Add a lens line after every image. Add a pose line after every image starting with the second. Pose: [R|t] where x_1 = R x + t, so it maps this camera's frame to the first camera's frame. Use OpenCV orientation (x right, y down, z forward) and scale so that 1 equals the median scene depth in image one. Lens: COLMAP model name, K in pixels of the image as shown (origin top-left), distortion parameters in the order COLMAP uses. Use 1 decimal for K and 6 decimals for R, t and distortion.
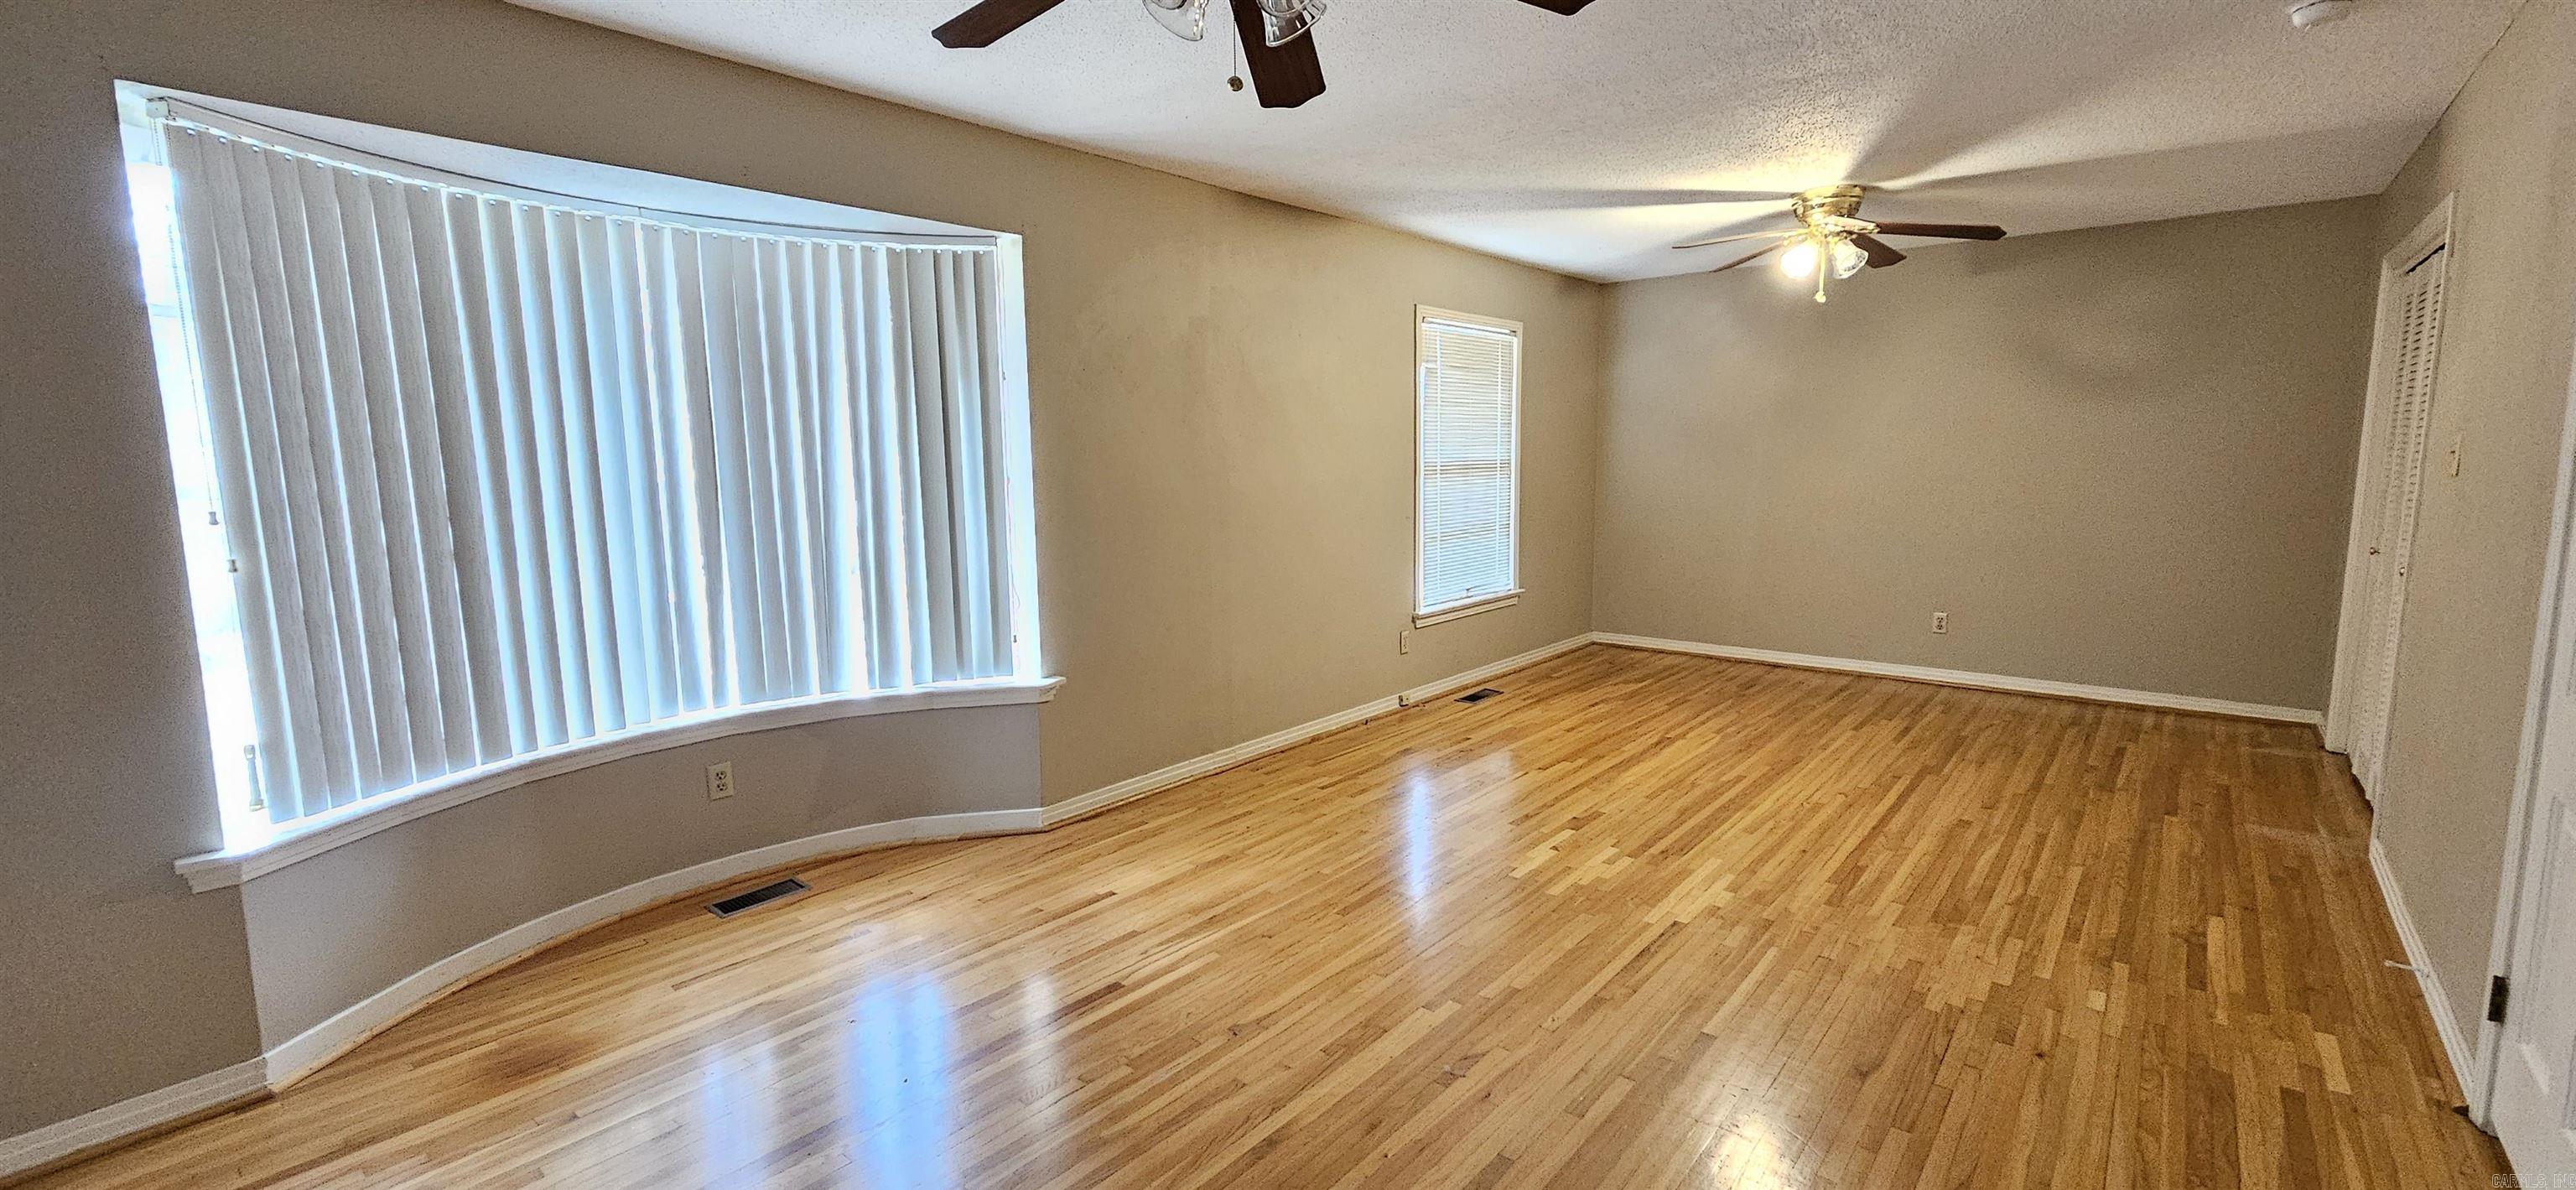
lens RADIAL K [[1053.1, 0, 1276.0], [0, 1053.1, 597.9], [0, 0, 1]] dist [-0.002134, 0.000105]
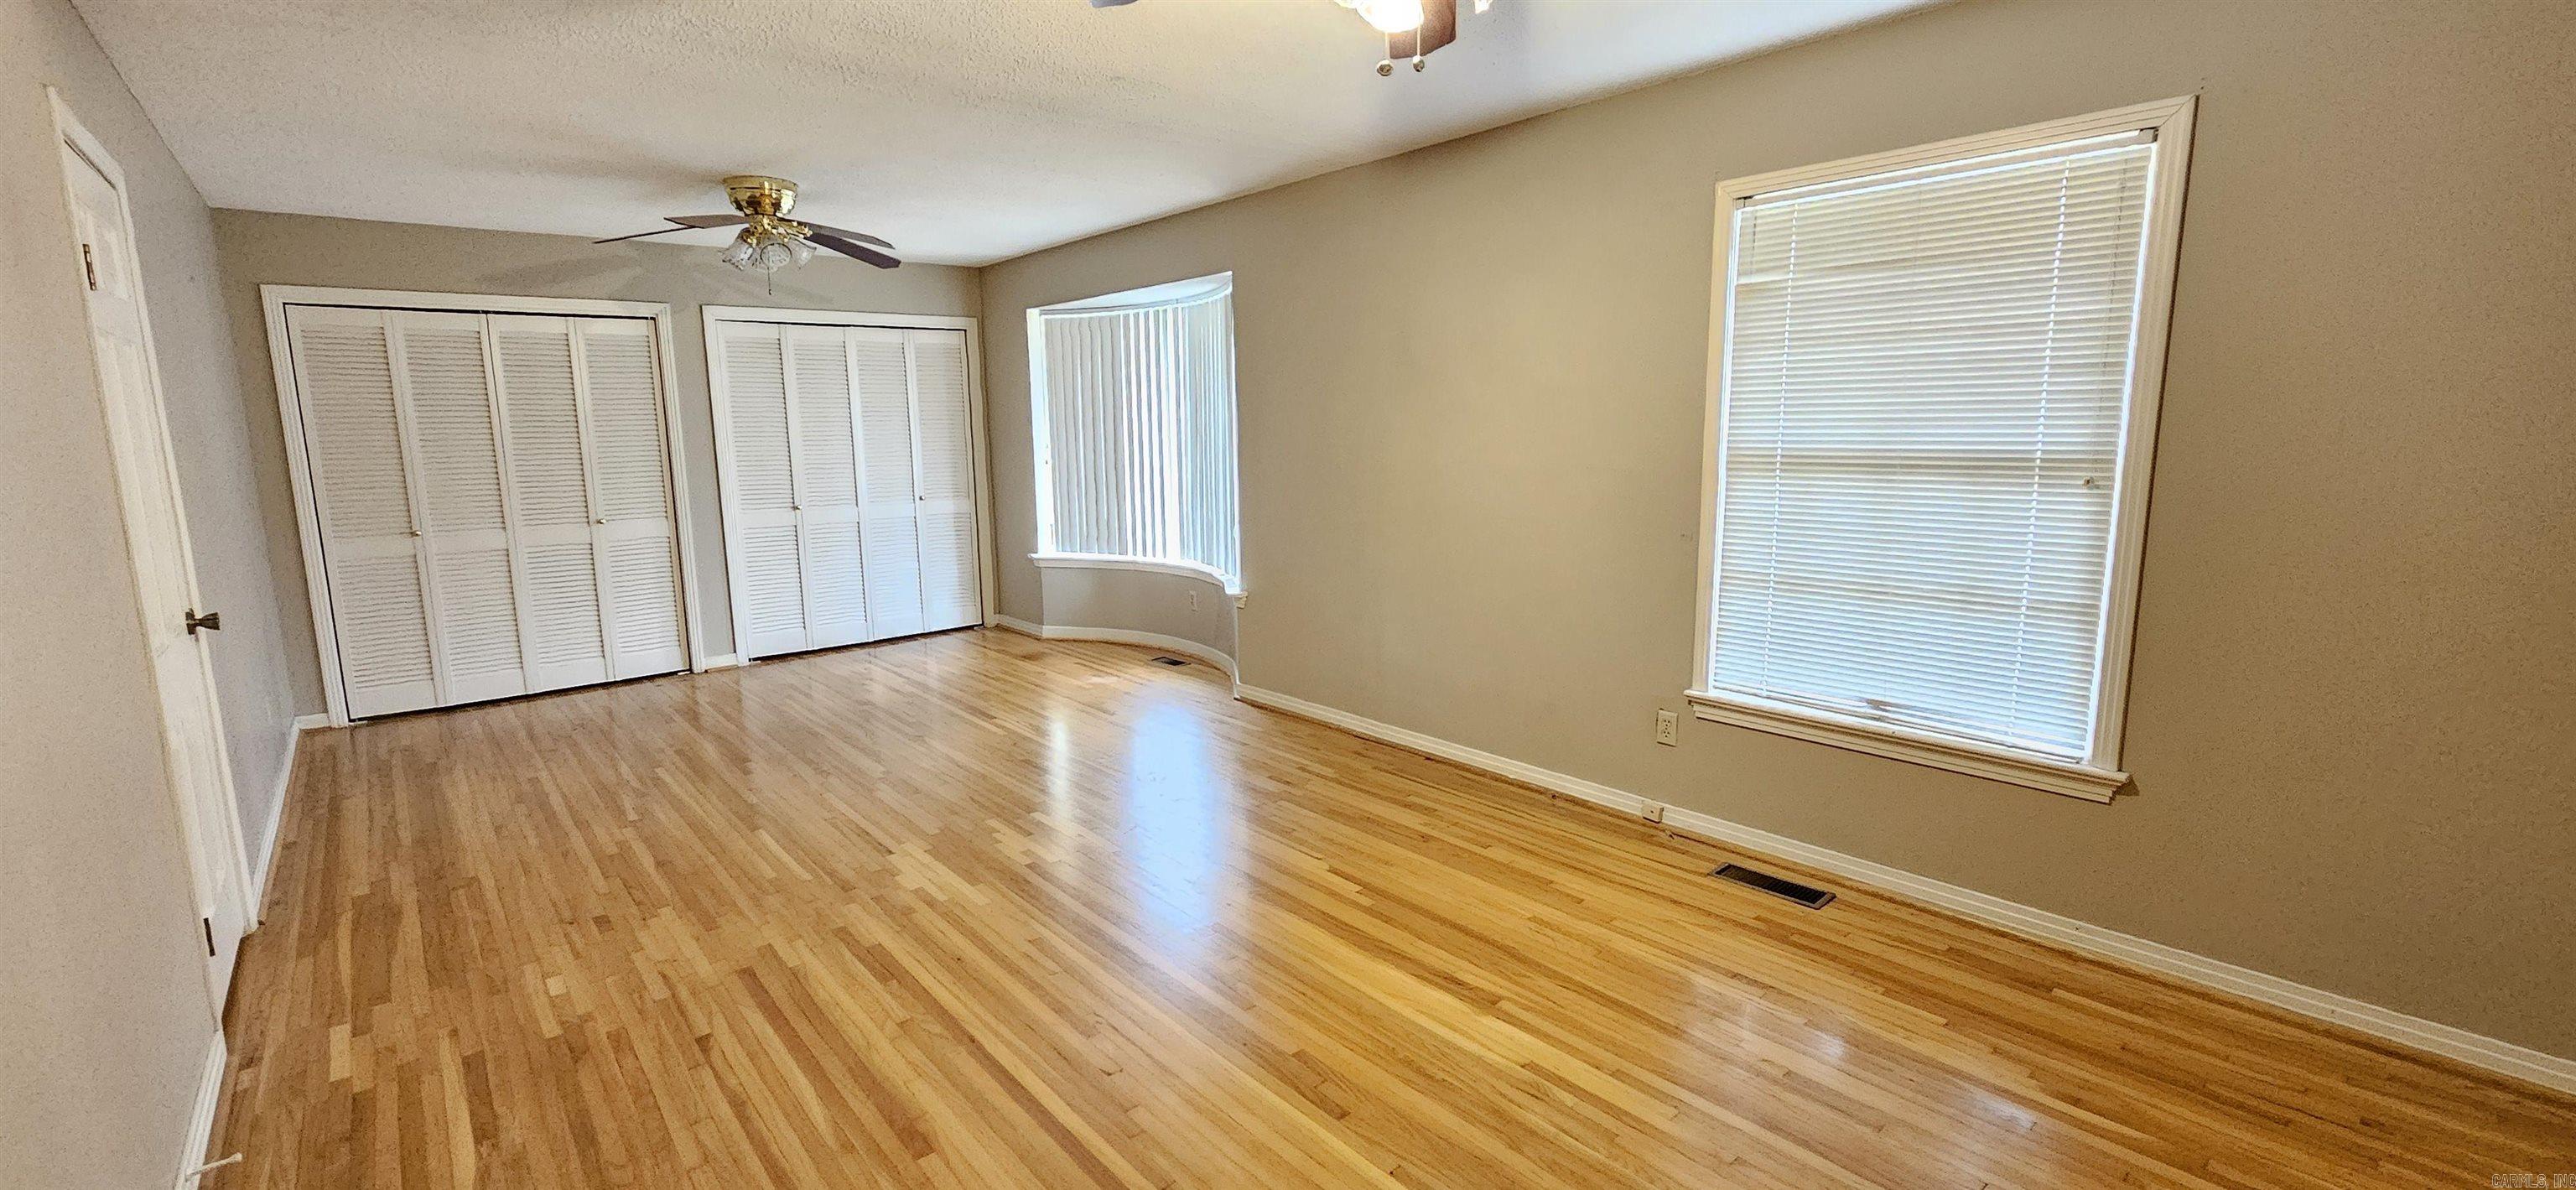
lens RADIAL K [[1053.1, 0, 1294.0], [0, 1053.1, 600.1], [0, 0, 1]] dist [-0.002134, 0.000105]
pose [[-0.135483, 0.181277, -0.974055, 1.166530], [-0.123147, 0.972415, 0.198101, -0.202824], [0.983097, 0.146791, -0.109422, 1.273961]]
